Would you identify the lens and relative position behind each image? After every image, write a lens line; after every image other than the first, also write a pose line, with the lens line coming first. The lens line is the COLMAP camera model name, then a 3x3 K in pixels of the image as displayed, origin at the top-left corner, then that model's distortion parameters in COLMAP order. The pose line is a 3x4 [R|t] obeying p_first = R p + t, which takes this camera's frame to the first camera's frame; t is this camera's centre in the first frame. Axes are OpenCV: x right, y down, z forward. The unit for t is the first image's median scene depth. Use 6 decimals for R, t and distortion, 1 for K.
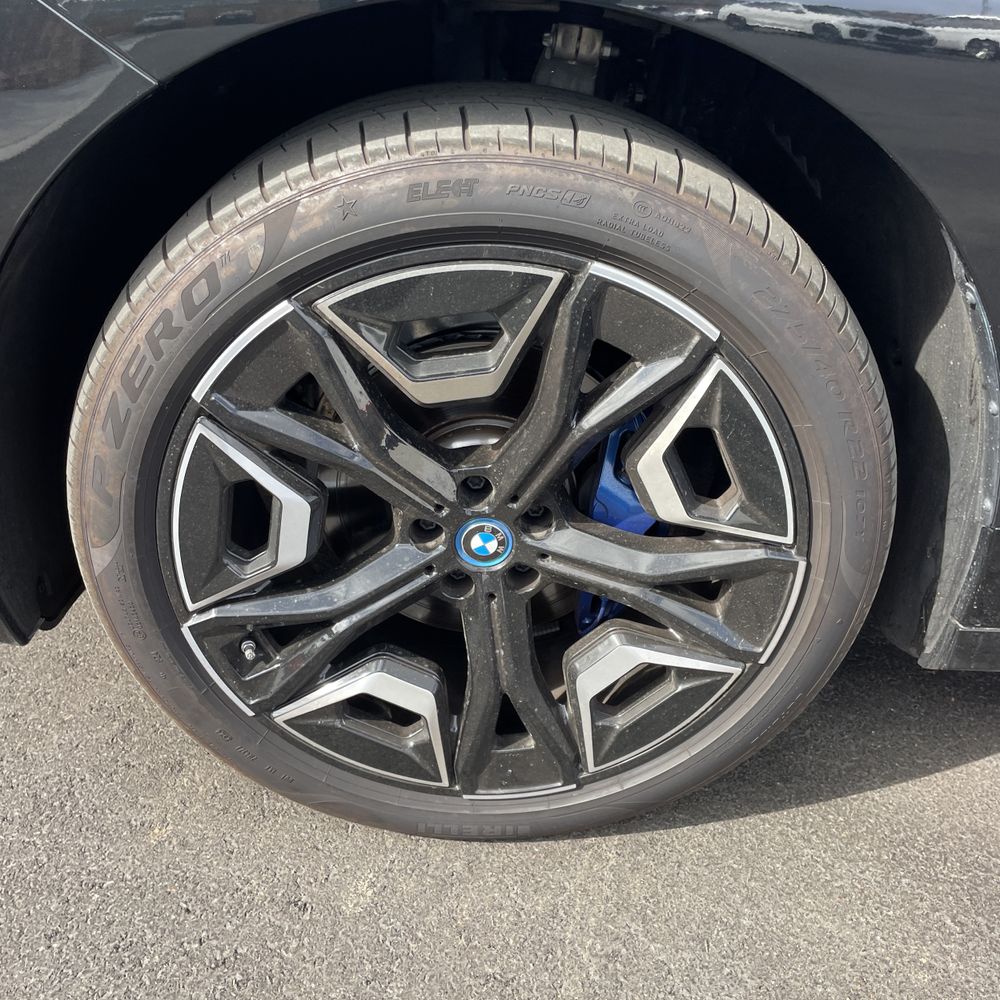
lens RADIAL K [[1019.2, 0, 508.0], [0, 1019.2, 514.6], [0, 0, 1]] dist [0.026662, 0.000000]
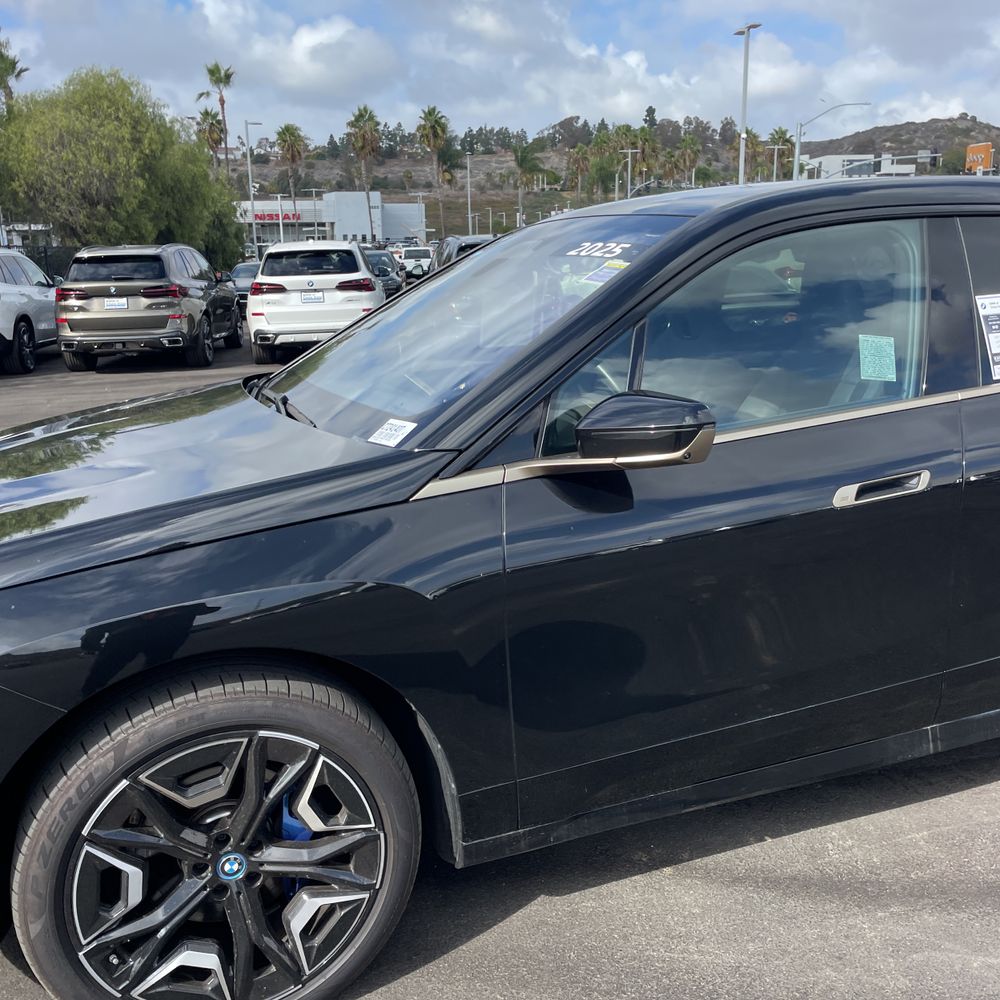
lens RADIAL K [[1019.2, 0, 506.2], [0, 1019.2, 497.9], [0, 0, 1]] dist [0.026662, 0.000000]
pose [[0.934709, -0.163505, 0.315572, -0.037874], [0.247226, 0.937003, -0.246789, -0.022257], [-0.255341, 0.308694, 0.916247, -1.340502]]
